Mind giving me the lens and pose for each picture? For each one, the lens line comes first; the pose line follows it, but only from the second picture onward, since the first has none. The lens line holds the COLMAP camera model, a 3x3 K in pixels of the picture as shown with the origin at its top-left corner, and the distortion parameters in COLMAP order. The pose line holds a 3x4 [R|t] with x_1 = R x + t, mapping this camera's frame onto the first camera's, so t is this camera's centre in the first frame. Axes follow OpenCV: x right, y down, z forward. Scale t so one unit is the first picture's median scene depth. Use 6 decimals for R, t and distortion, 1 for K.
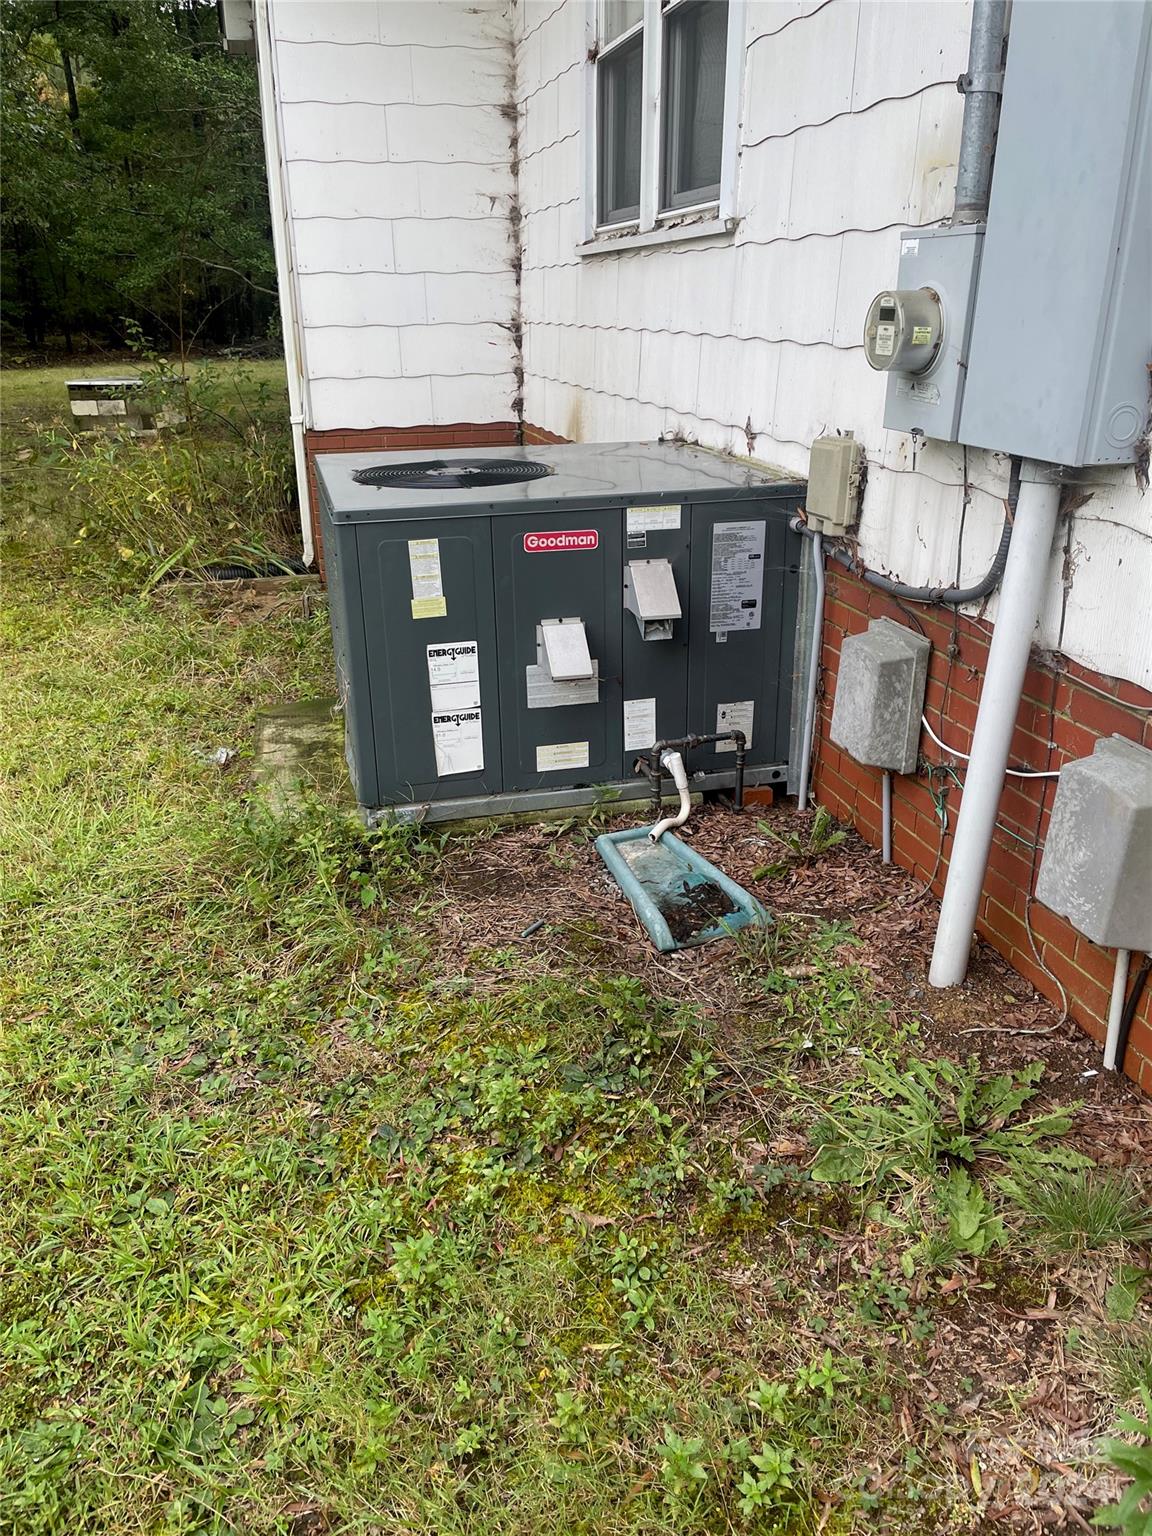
lens RADIAL K [[1156.2, 0, 582.6], [0, 1156.2, 755.6], [0, 0, 1]] dist [0.052082, -0.056757]
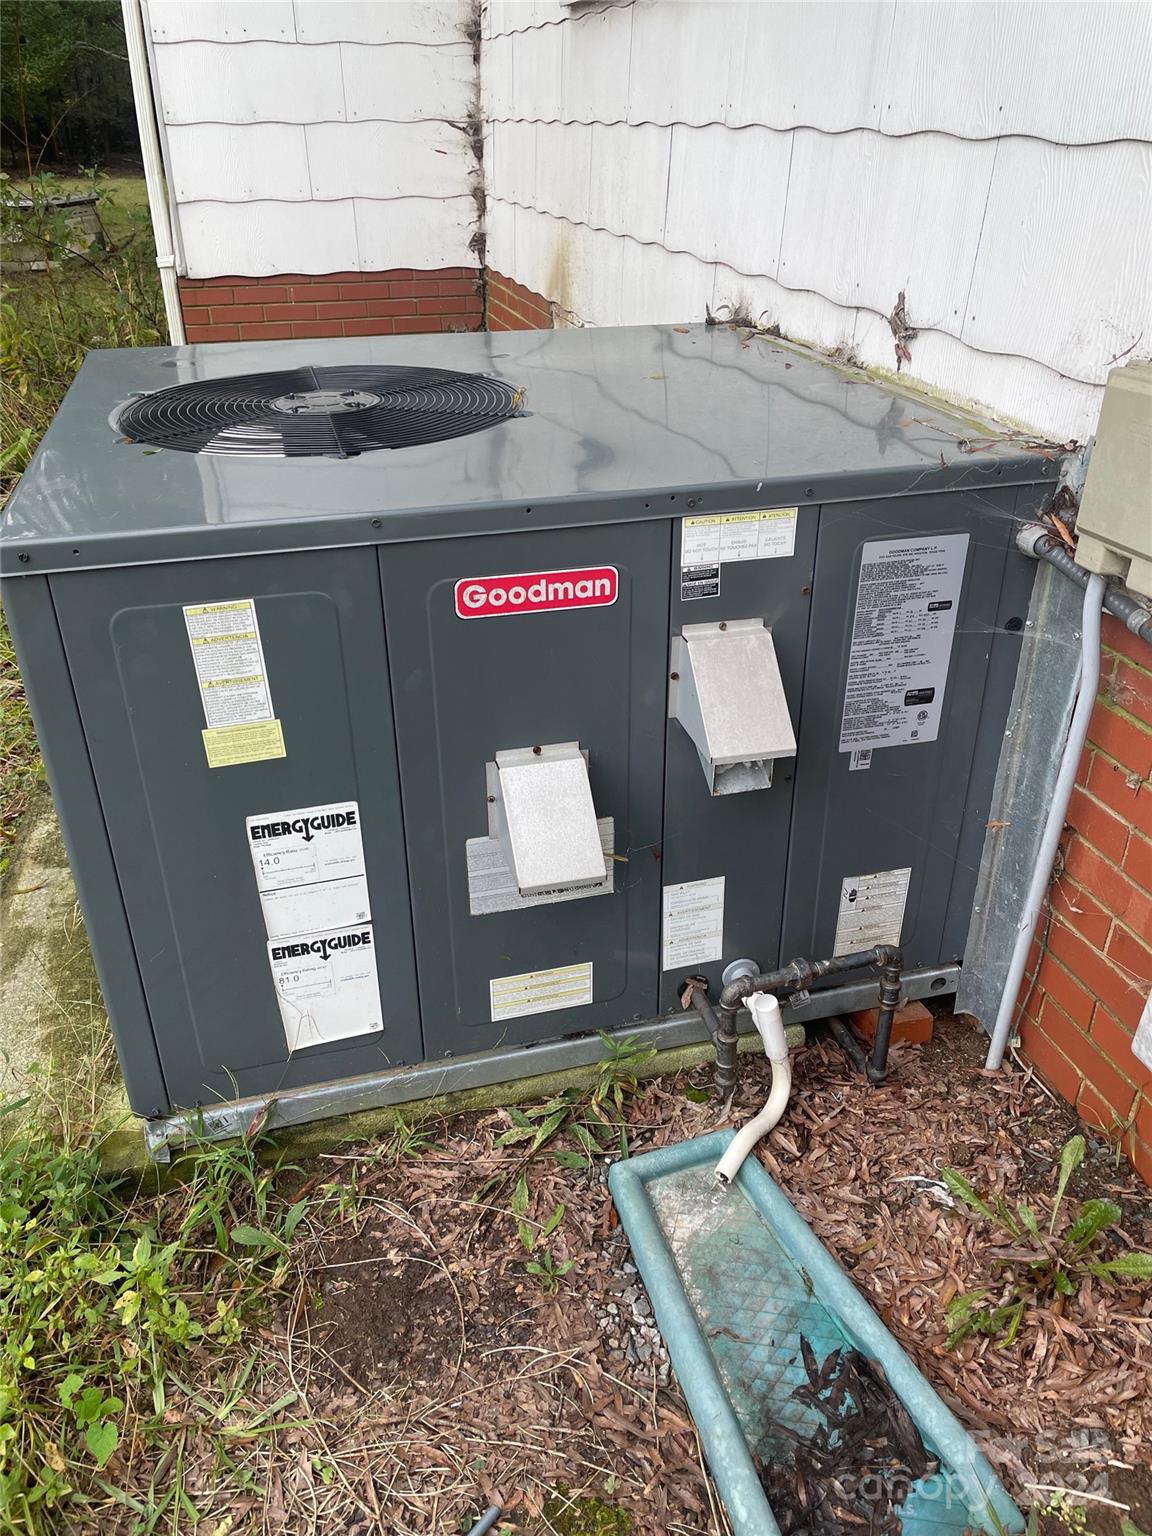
lens RADIAL K [[1156.2, 0, 590.5], [0, 1156.2, 732.8], [0, 0, 1]] dist [0.052082, -0.056757]
pose [[0.999702, 0.000422, 0.024411, -0.008464], [-0.003202, 0.993479, 0.113974, -0.173754], [-0.024203, -0.114018, 0.993184, 0.517992]]
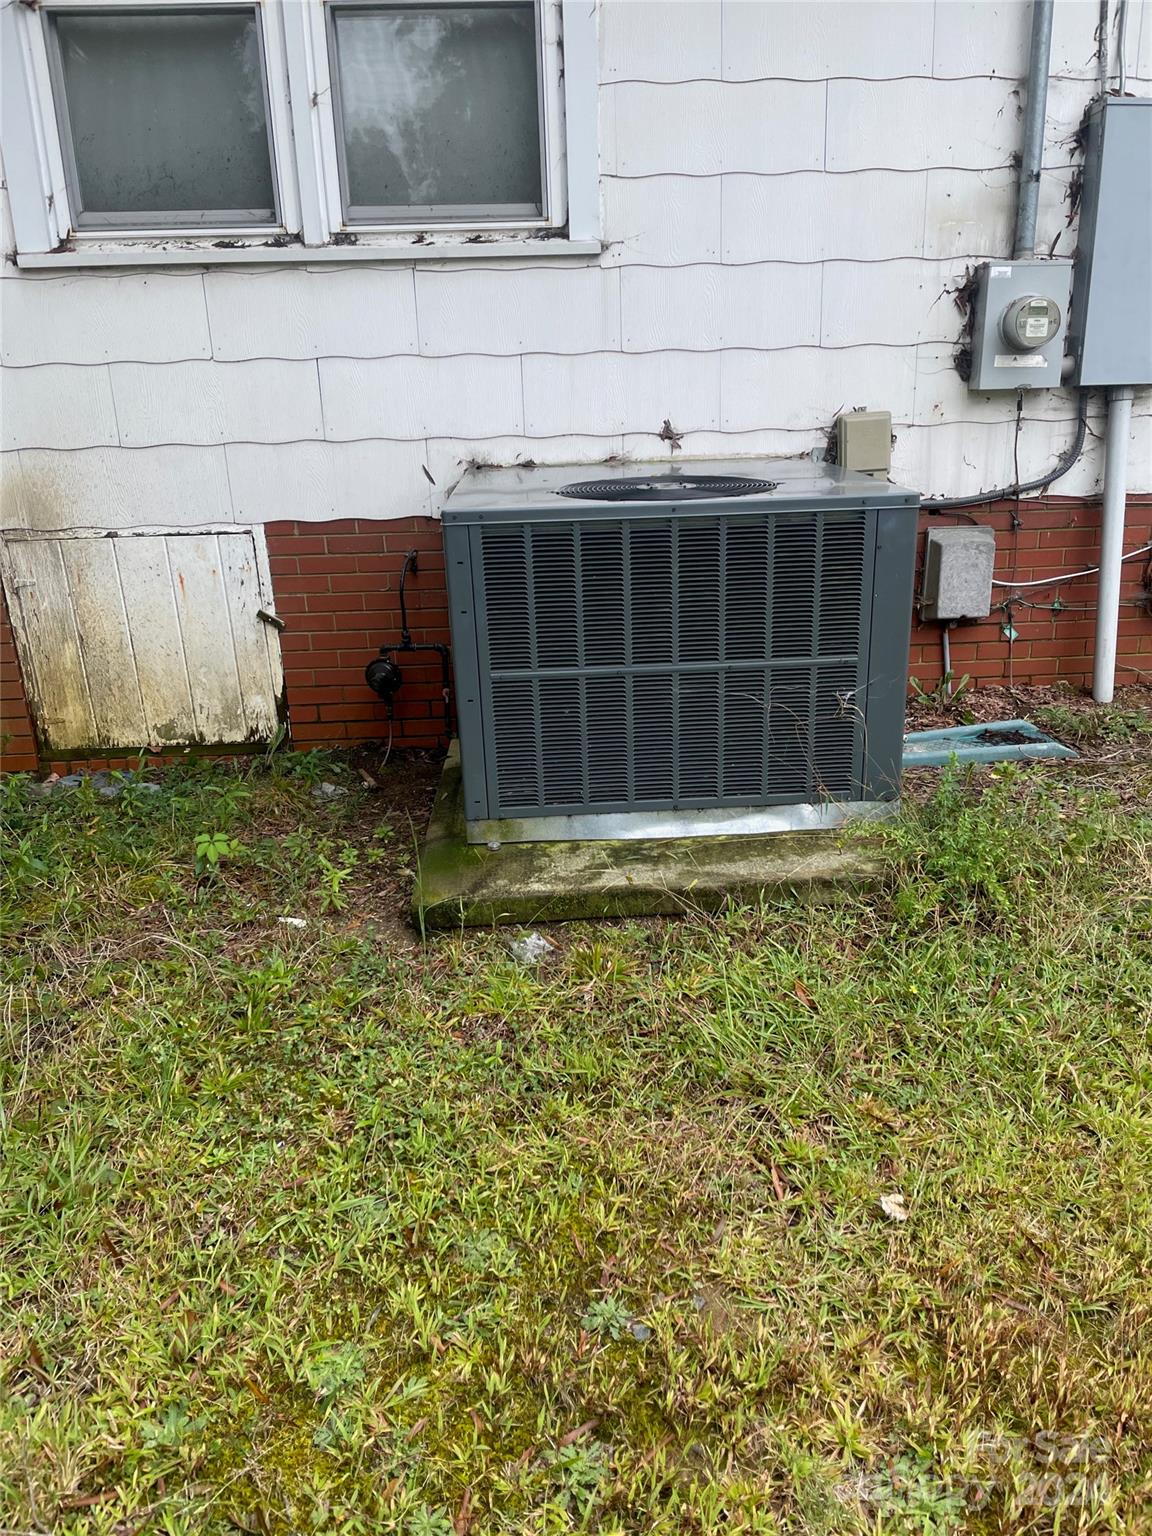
lens RADIAL K [[1156.2, 0, 587.9], [0, 1156.2, 783.1], [0, 0, 1]] dist [0.052082, -0.056757]
pose [[0.201174, -0.312854, 0.928252, -1.137671], [0.380633, 0.898124, 0.220207, -0.281053], [-0.902578, 0.309024, 0.299762, 0.932708]]
